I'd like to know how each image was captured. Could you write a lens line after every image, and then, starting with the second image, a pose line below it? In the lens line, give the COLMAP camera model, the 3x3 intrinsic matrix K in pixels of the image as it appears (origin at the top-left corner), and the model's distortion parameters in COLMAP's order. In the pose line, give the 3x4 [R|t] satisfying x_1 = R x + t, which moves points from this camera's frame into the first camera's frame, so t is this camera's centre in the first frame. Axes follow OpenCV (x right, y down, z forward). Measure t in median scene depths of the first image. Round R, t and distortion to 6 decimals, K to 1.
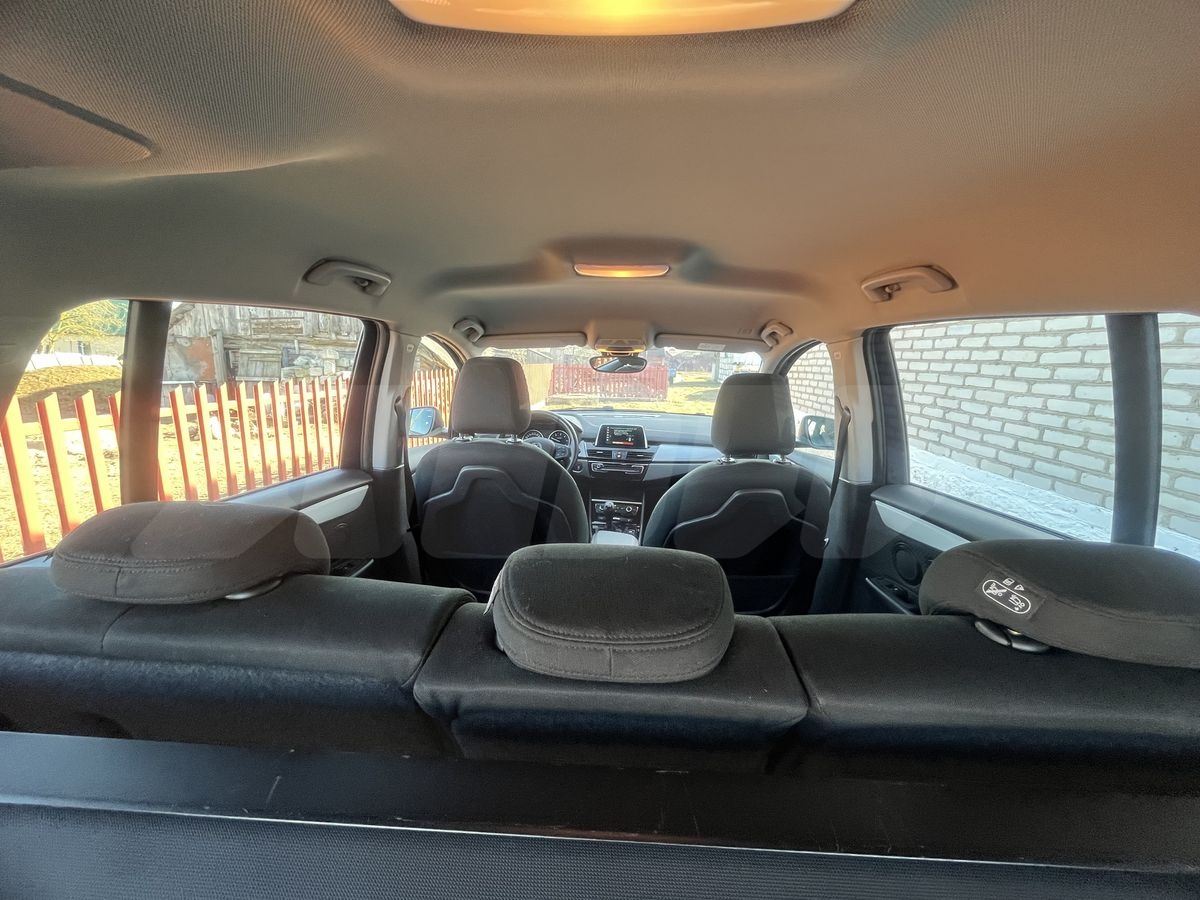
lens RADIAL K [[481.3, 0, 601.4], [0, 481.3, 452.0], [0, 0, 1]] dist [-0.000195, -0.000379]
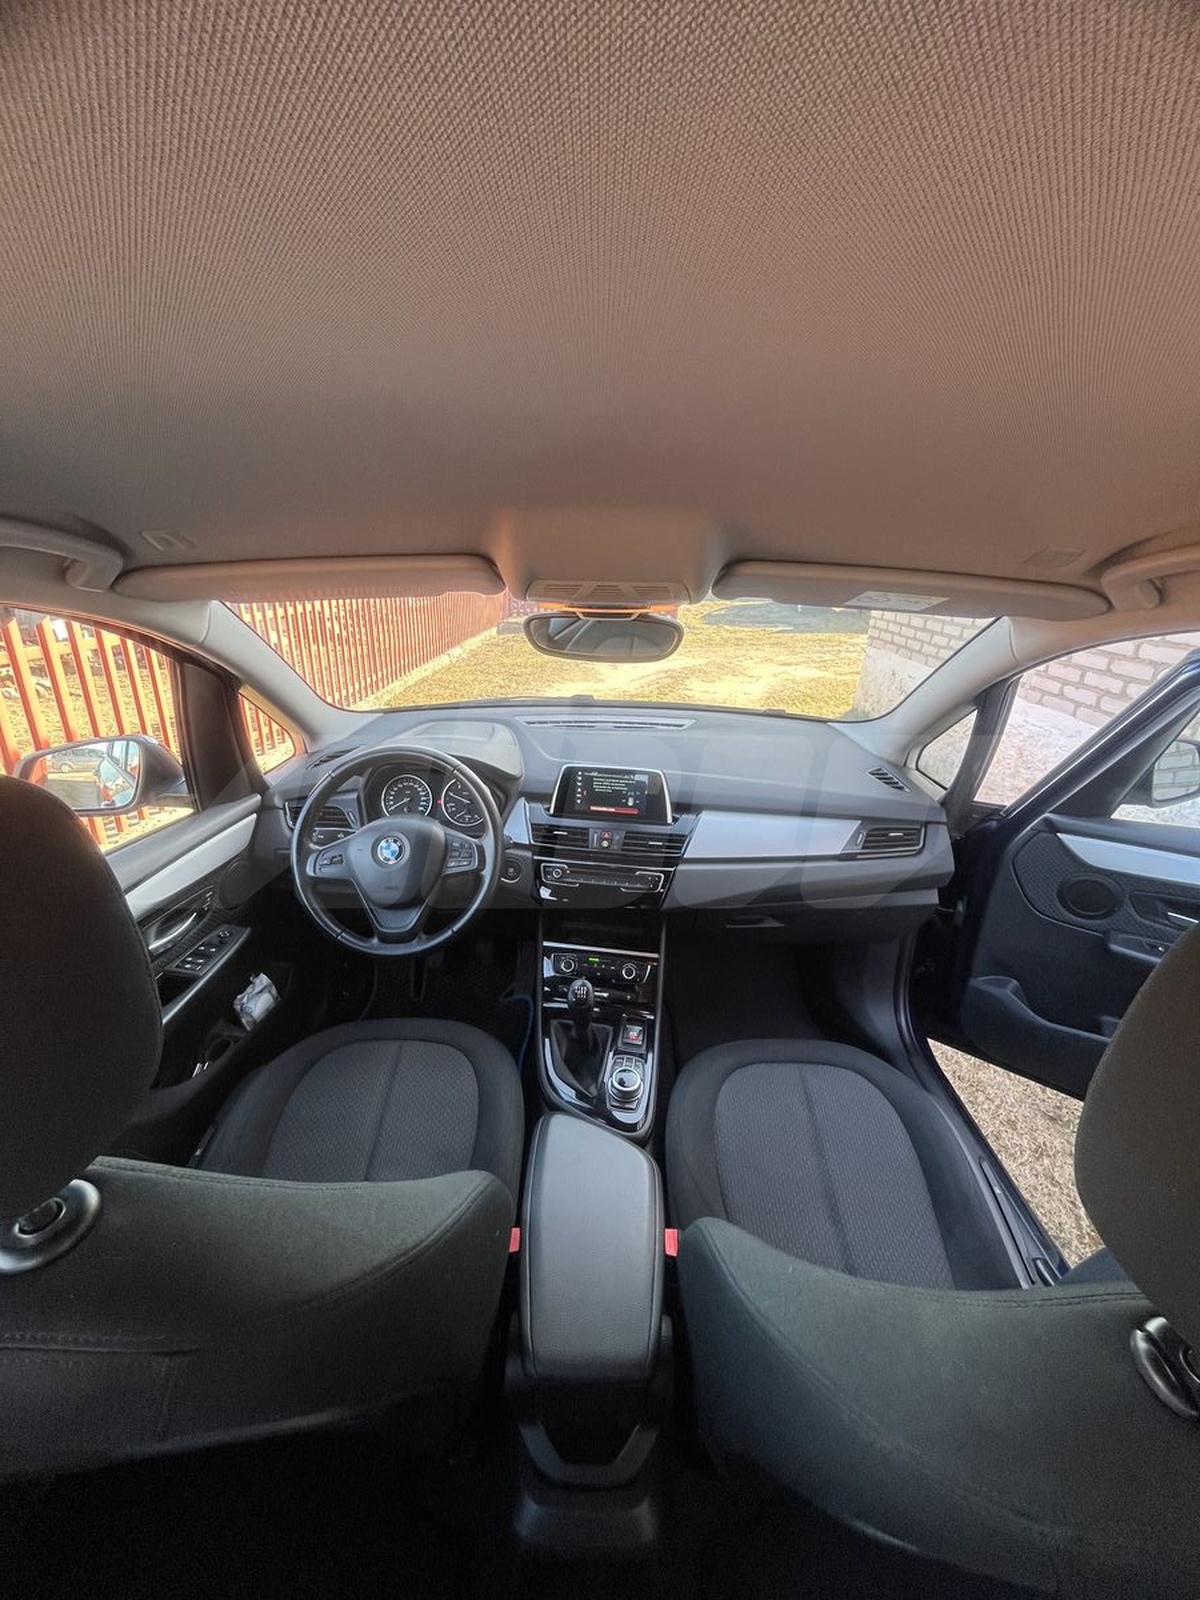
lens RADIAL K [[641.8, 0, 596.3], [0, 641.8, 795.4], [0, 0, 1]] dist [-0.000195, -0.000379]
pose [[0.999771, -0.010059, 0.018892, 0.018197], [0.006777, 0.986037, 0.166390, -0.128543], [-0.020302, -0.166223, 0.985879, 0.446952]]
